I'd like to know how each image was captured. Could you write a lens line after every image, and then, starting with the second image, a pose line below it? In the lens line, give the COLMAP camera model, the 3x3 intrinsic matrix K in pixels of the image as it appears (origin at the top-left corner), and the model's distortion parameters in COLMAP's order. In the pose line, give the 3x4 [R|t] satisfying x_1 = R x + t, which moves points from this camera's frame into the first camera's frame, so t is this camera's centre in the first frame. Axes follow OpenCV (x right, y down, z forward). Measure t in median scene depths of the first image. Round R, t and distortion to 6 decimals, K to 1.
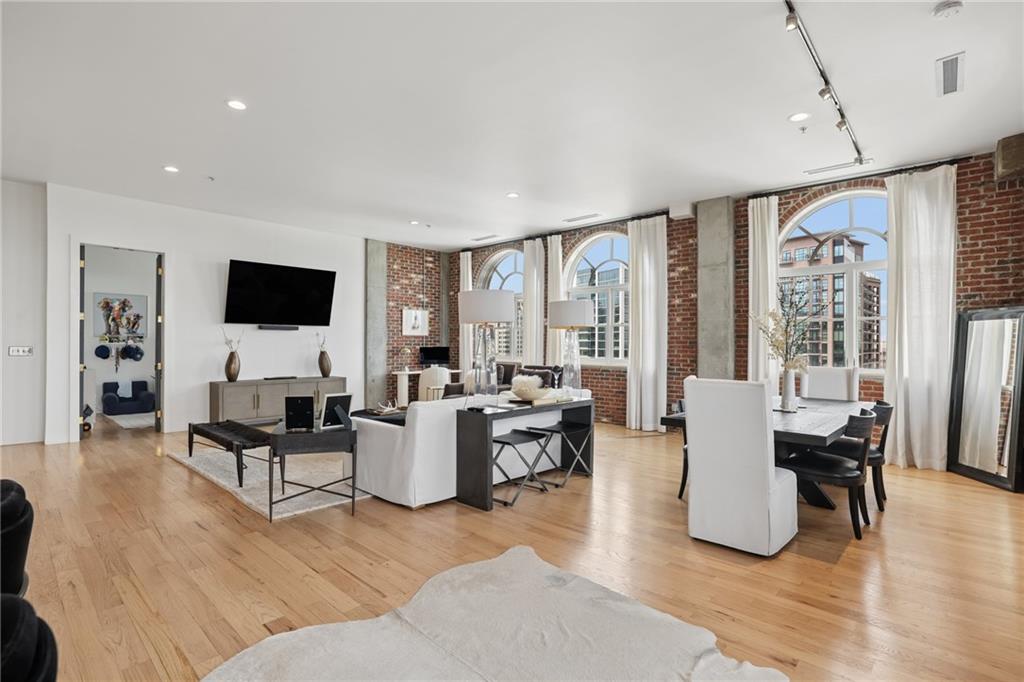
lens RADIAL K [[491.7, 0, 508.5], [0, 491.7, 343.0], [0, 0, 1]] dist [0.001610, 0.001350]
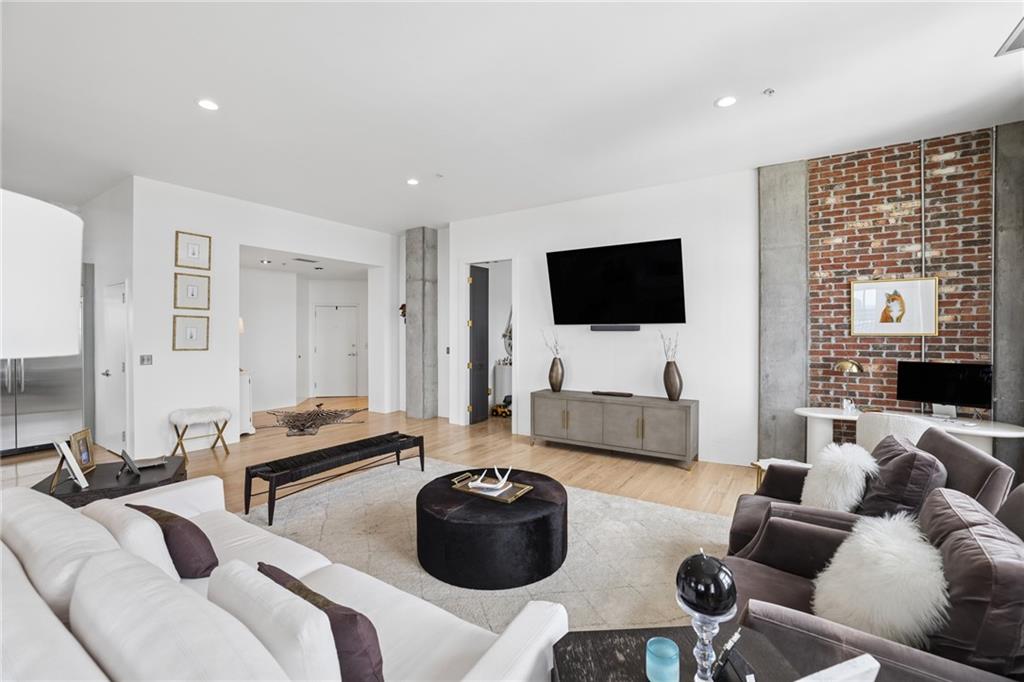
lens RADIAL K [[442.2, 0, 510.0], [0, 442.2, 337.7], [0, 0, 1]] dist [-0.014458, 0.001213]
pose [[0.187584, -0.002801, -0.982245, 0.152856], [-0.003853, 0.999986, -0.003587, -0.010453], [0.982241, 0.004457, 0.187570, 0.593254]]
